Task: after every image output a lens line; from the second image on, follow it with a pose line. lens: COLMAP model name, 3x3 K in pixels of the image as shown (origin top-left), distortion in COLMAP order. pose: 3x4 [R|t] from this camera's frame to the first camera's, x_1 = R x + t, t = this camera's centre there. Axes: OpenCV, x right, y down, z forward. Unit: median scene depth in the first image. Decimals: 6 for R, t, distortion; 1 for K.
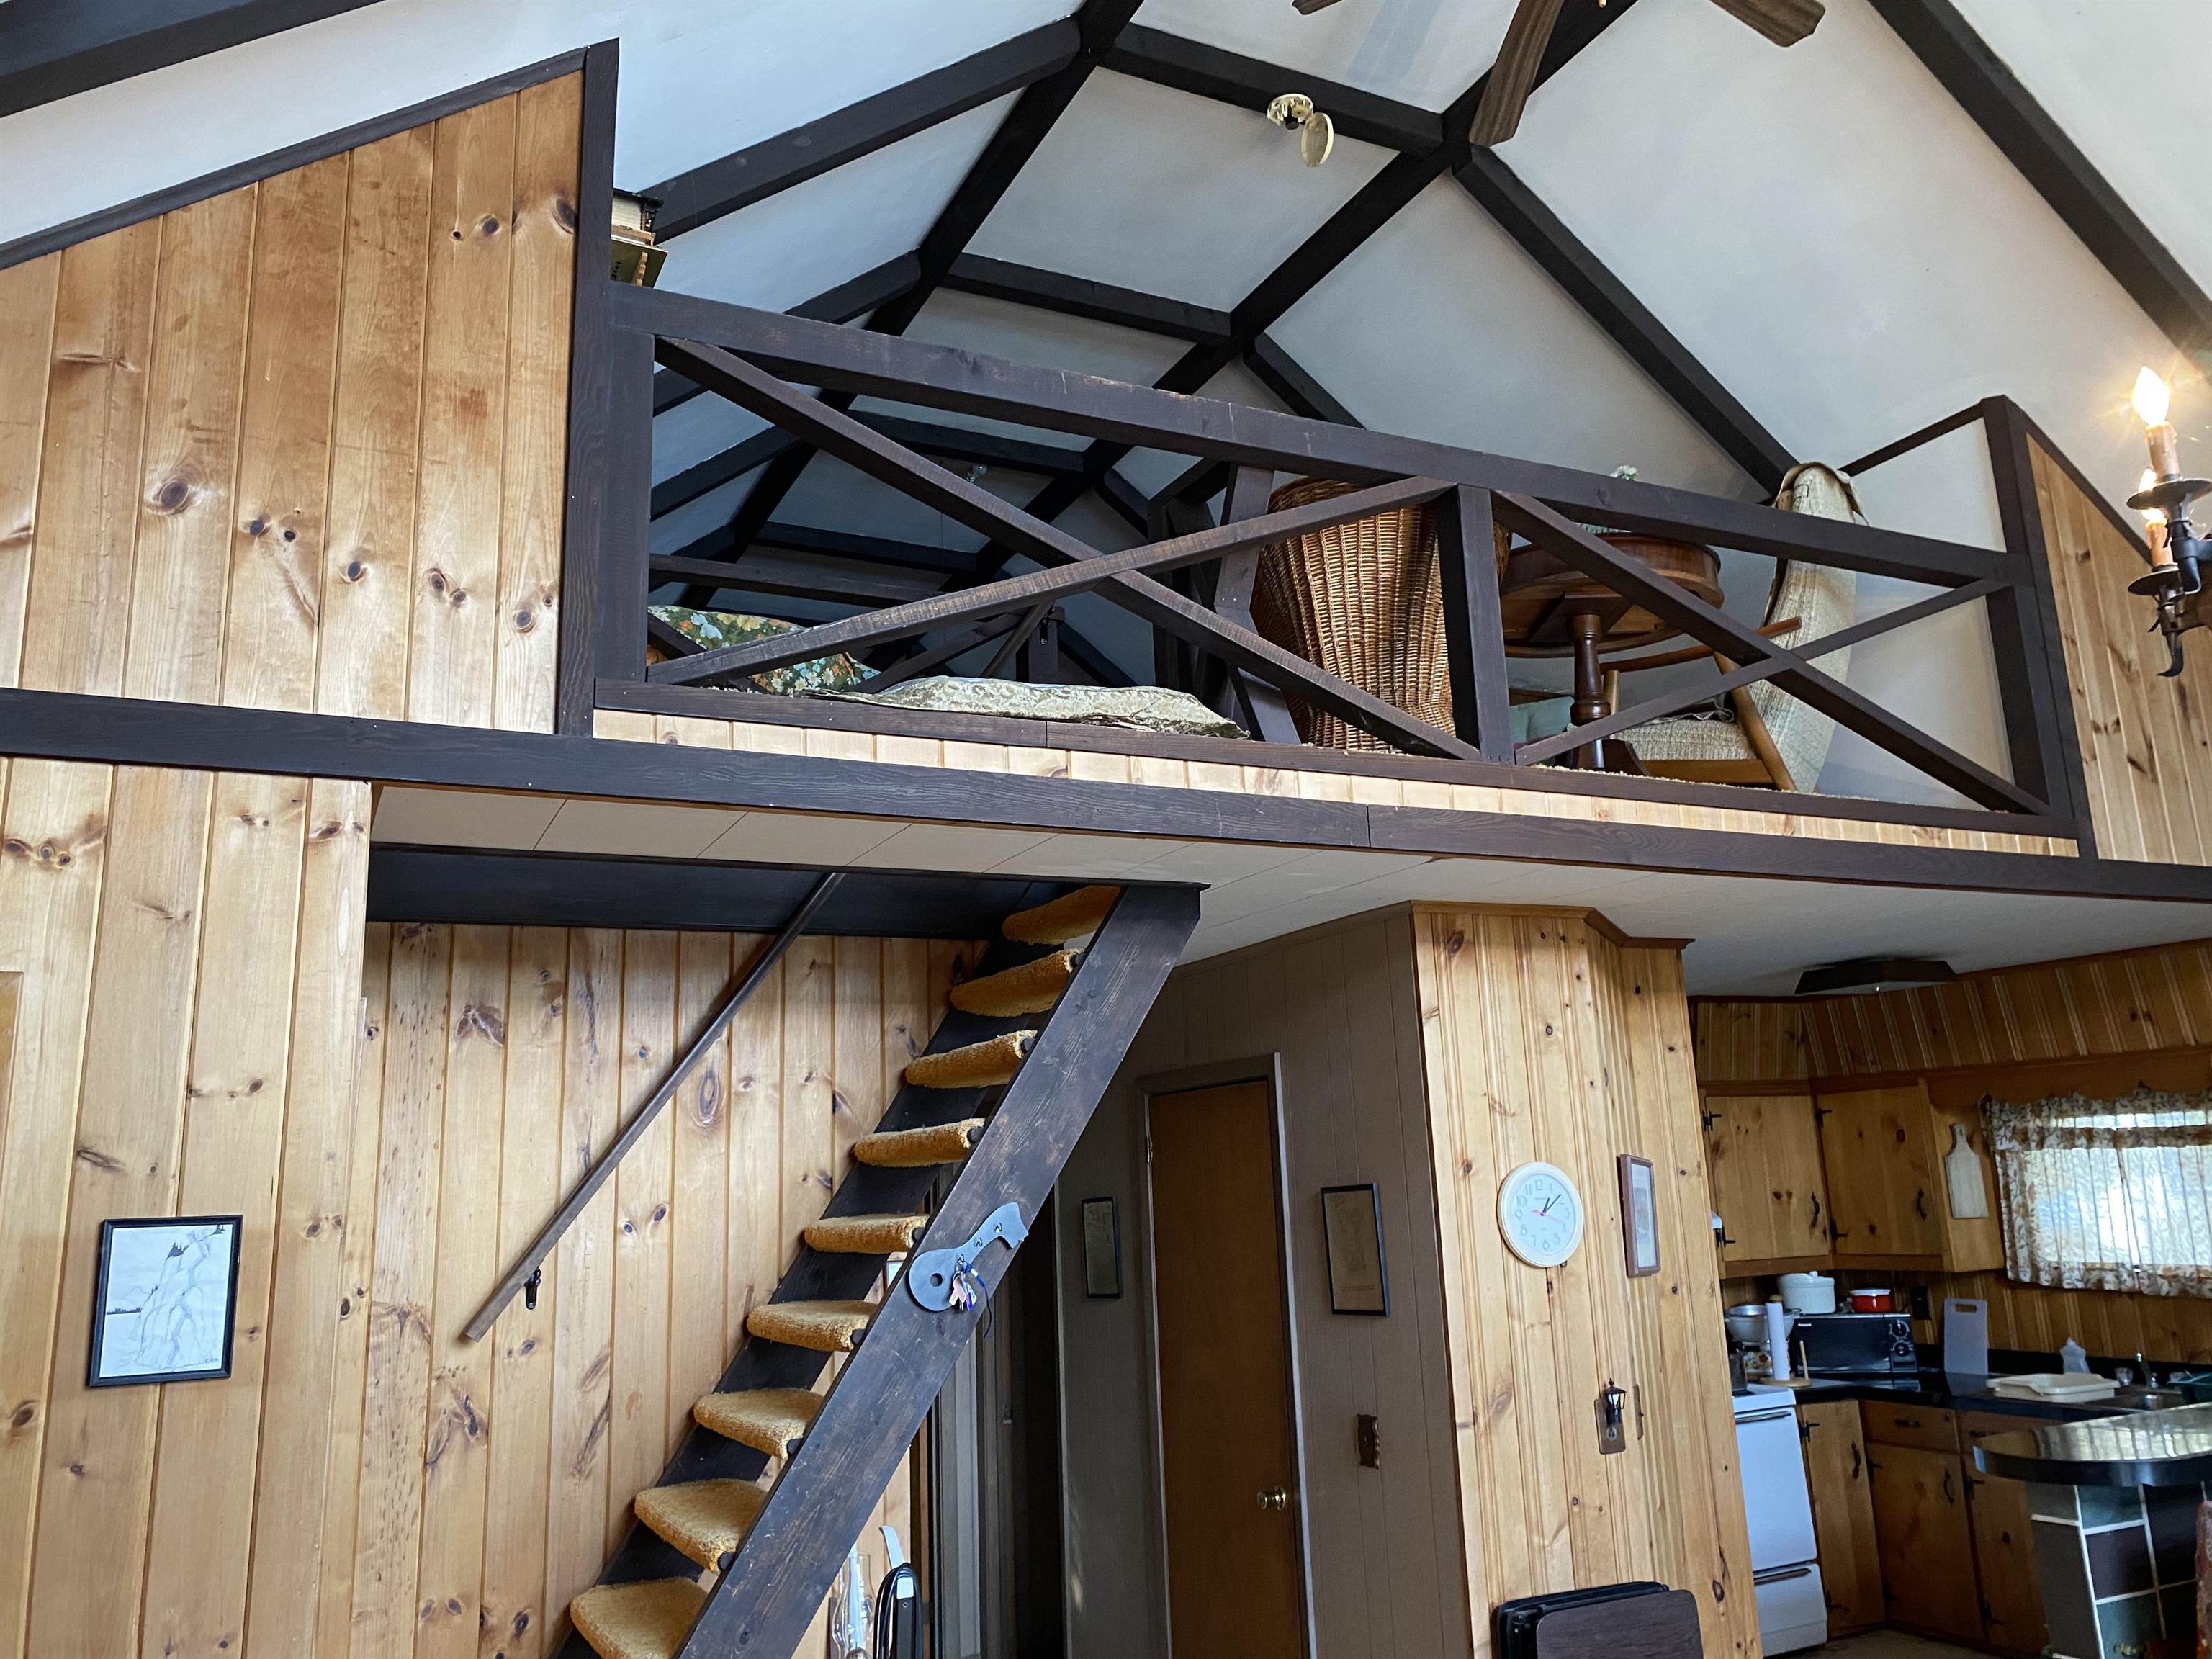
lens RADIAL K [[1685.4, 0, 1126.5], [0, 1685.4, 813.7], [0, 0, 1]] dist [0.052896, -0.060158]
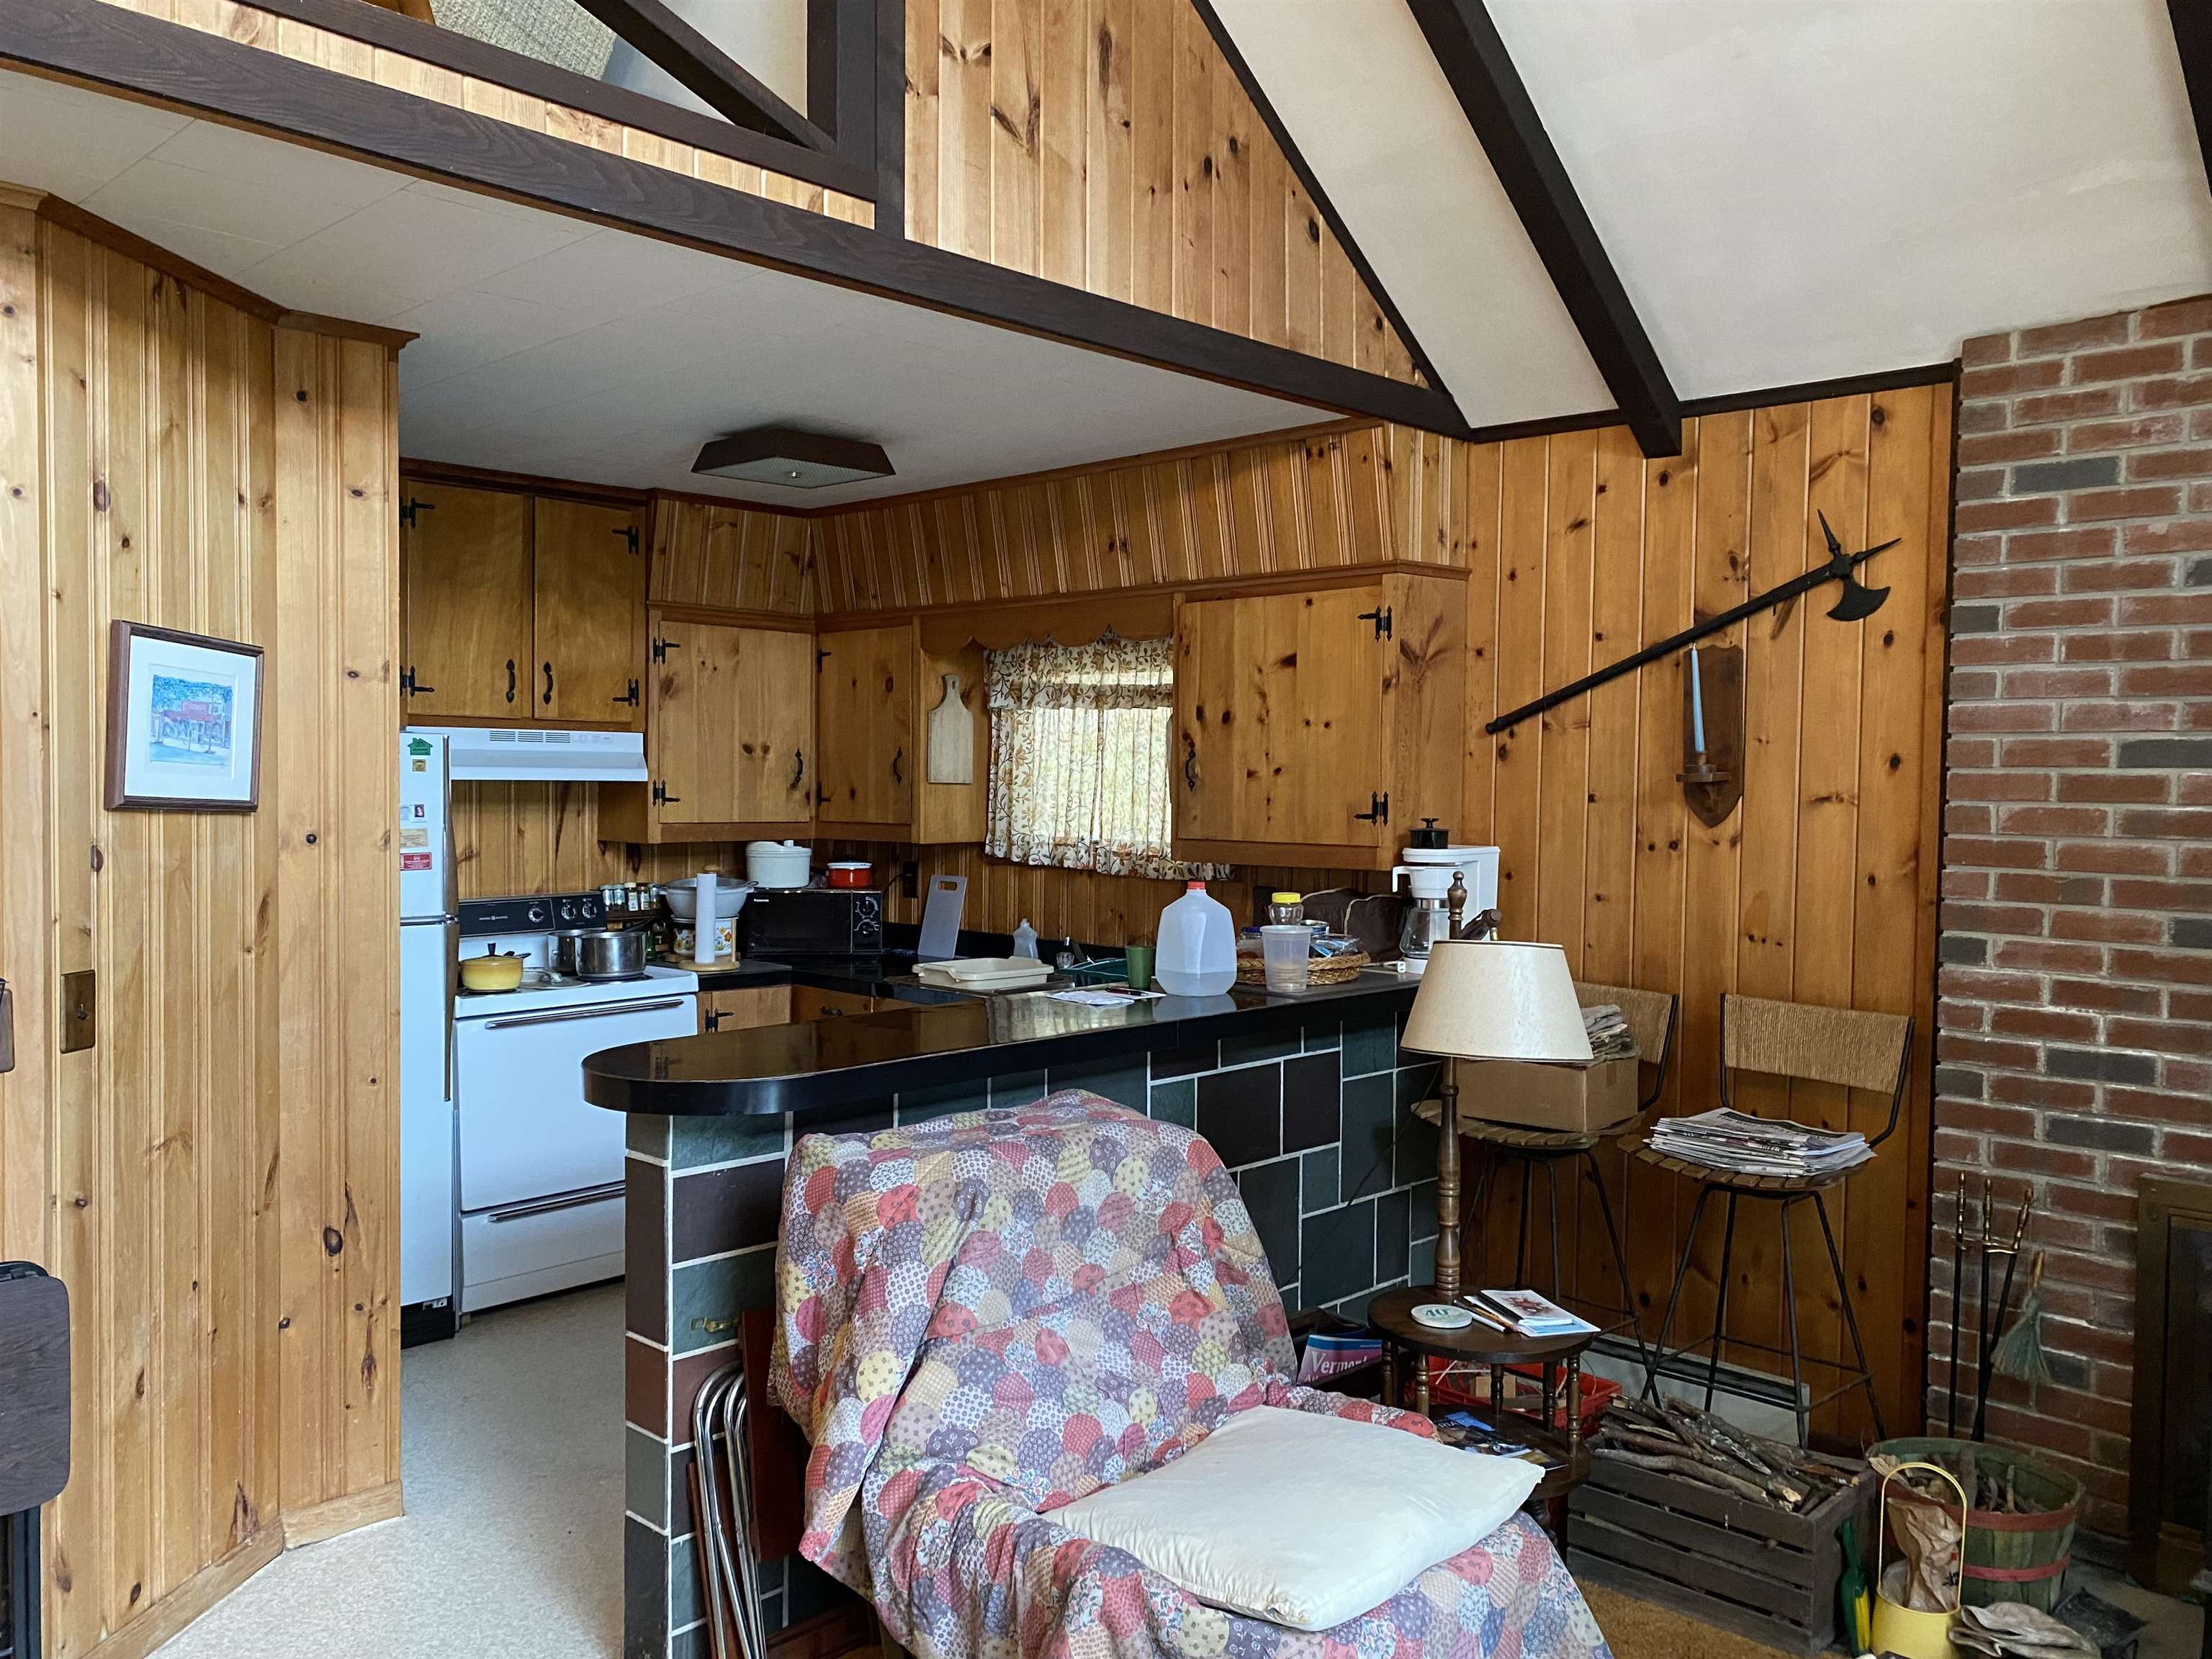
lens RADIAL K [[1685.4, 0, 1091.5], [0, 1685.4, 838.2], [0, 0, 1]] dist [0.052896, -0.060158]
pose [[0.945600, 0.037217, 0.323195, 0.320424], [-0.116635, 0.966179, 0.229989, 0.068701], [-0.303705, -0.255174, 0.917960, 0.220948]]
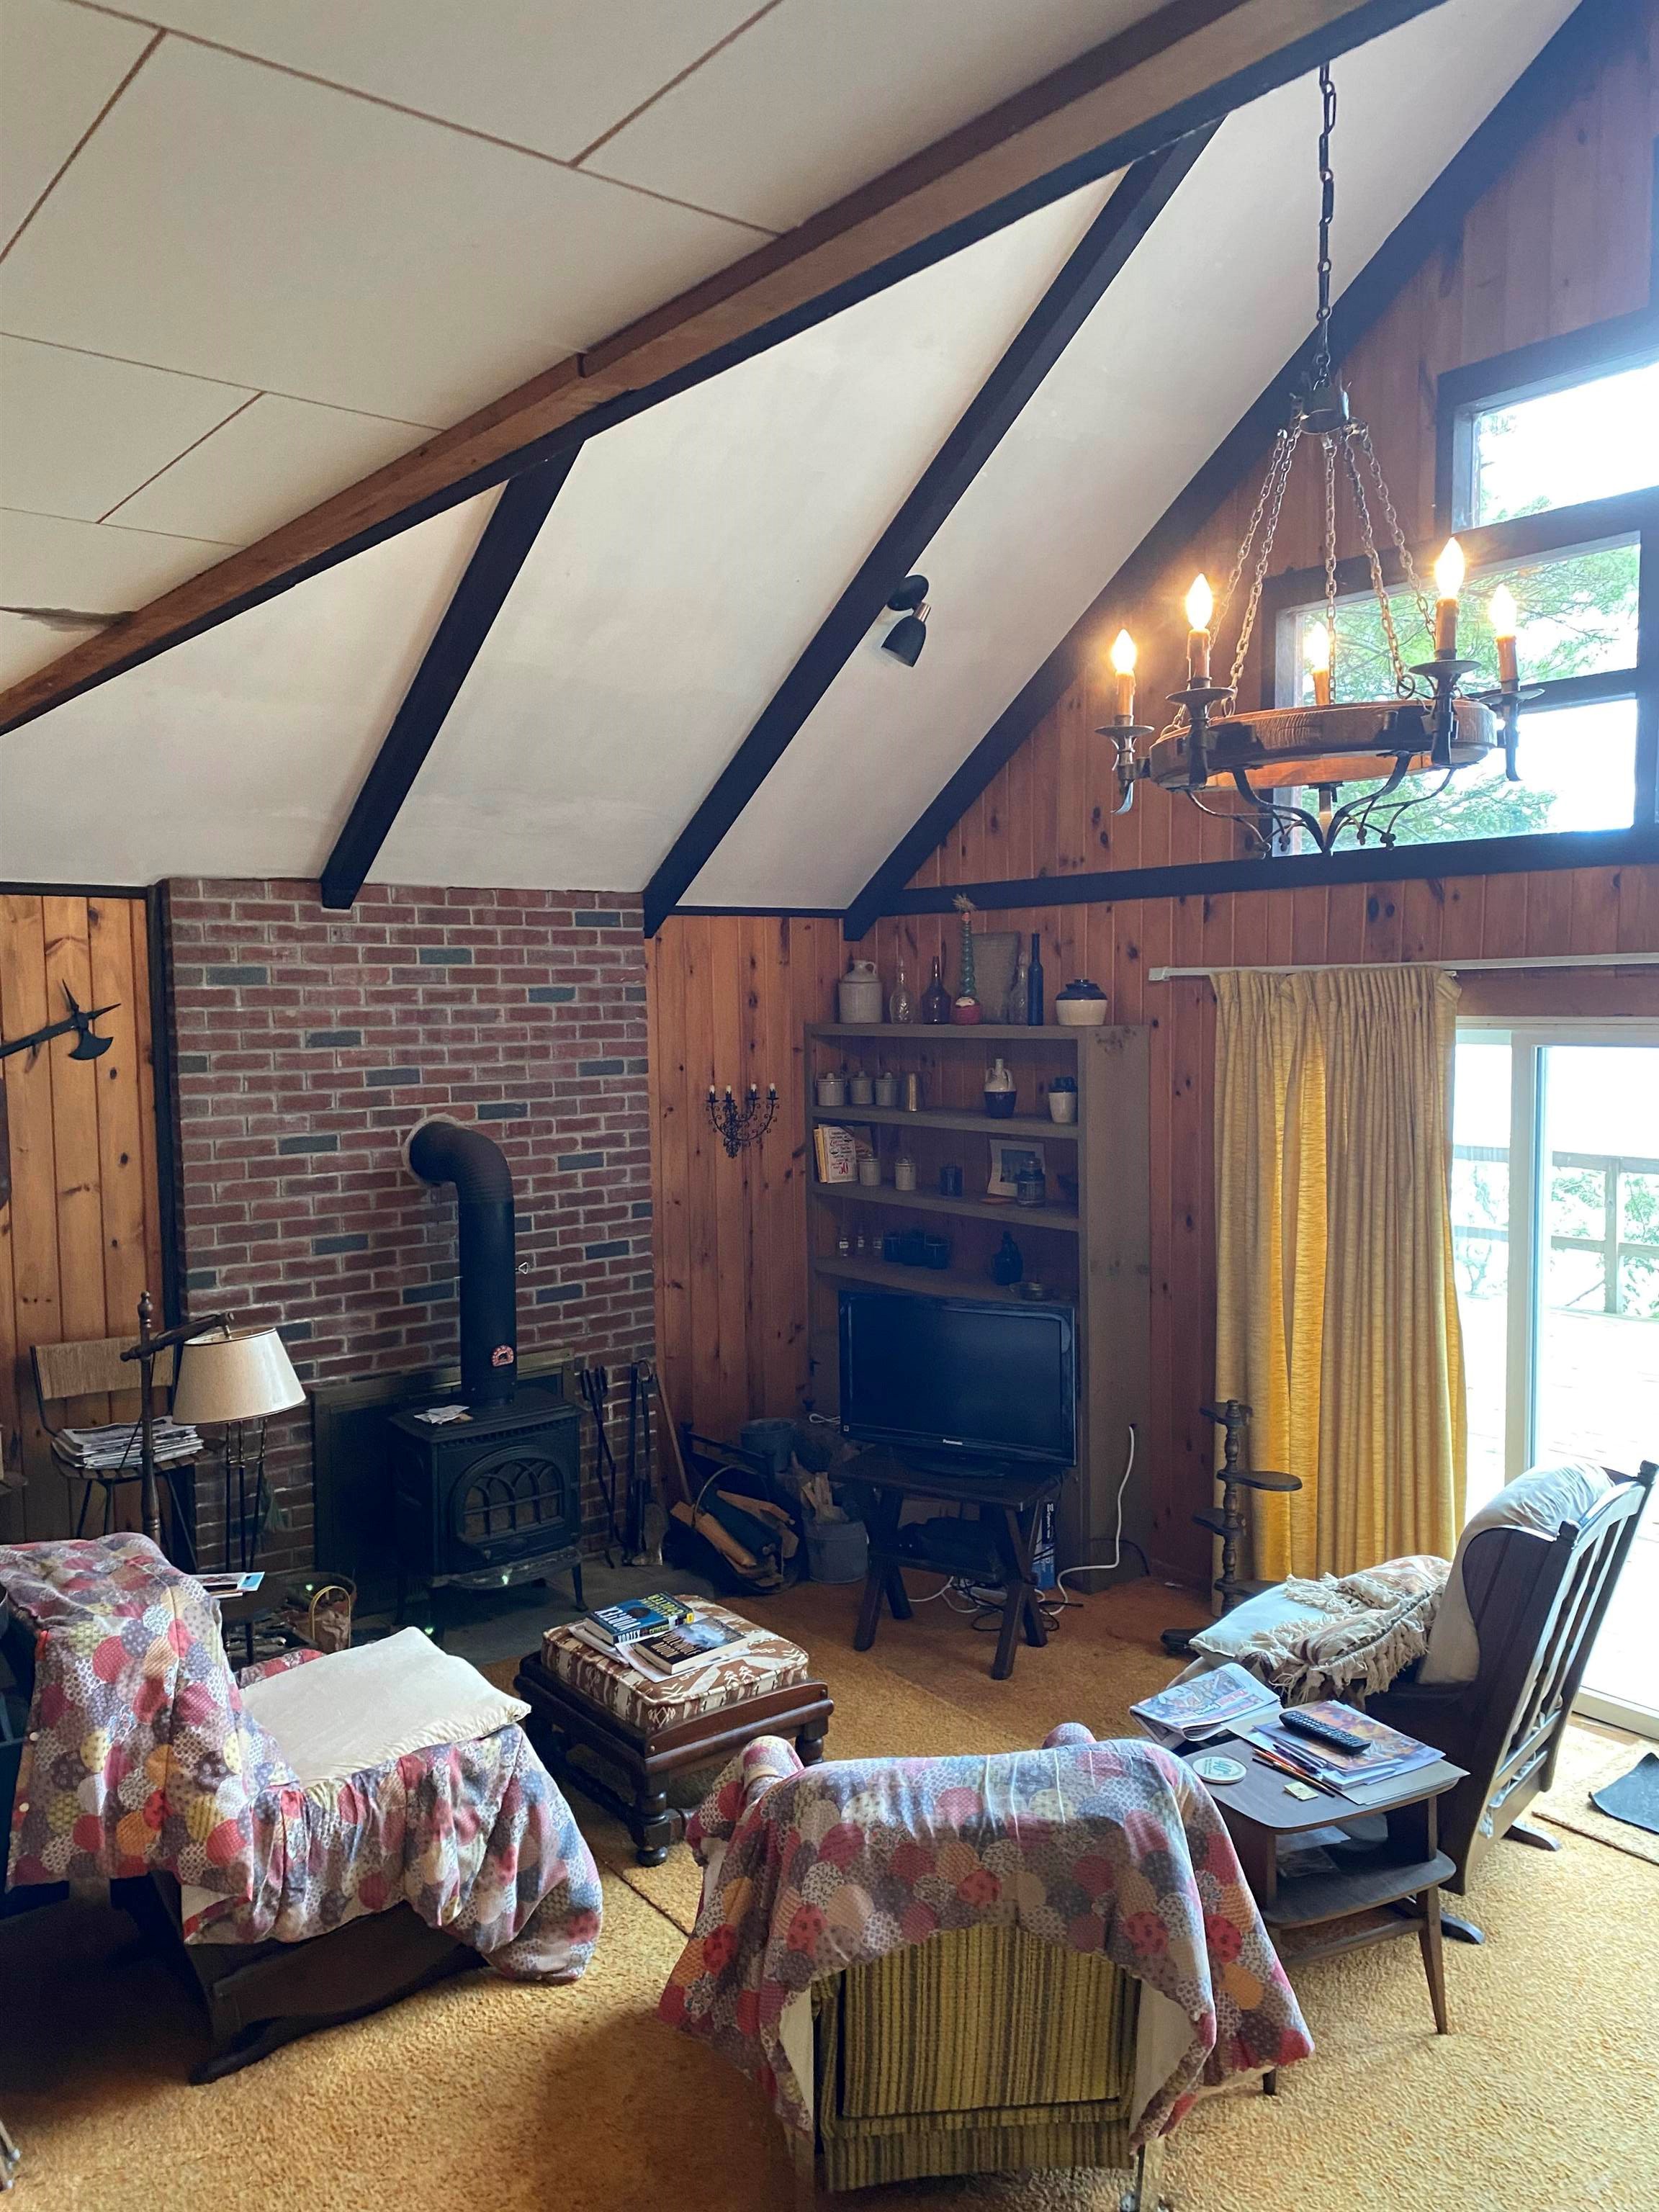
lens RADIAL K [[1685.4, 0, 824.4], [0, 1685.4, 1104.3], [0, 0, 1]] dist [0.052896, -0.060158]
pose [[-0.204435, -0.027244, 0.978501, -0.134567], [-0.195454, 0.980619, -0.013533, 0.063084], [-0.959168, -0.194019, -0.205798, 0.538271]]
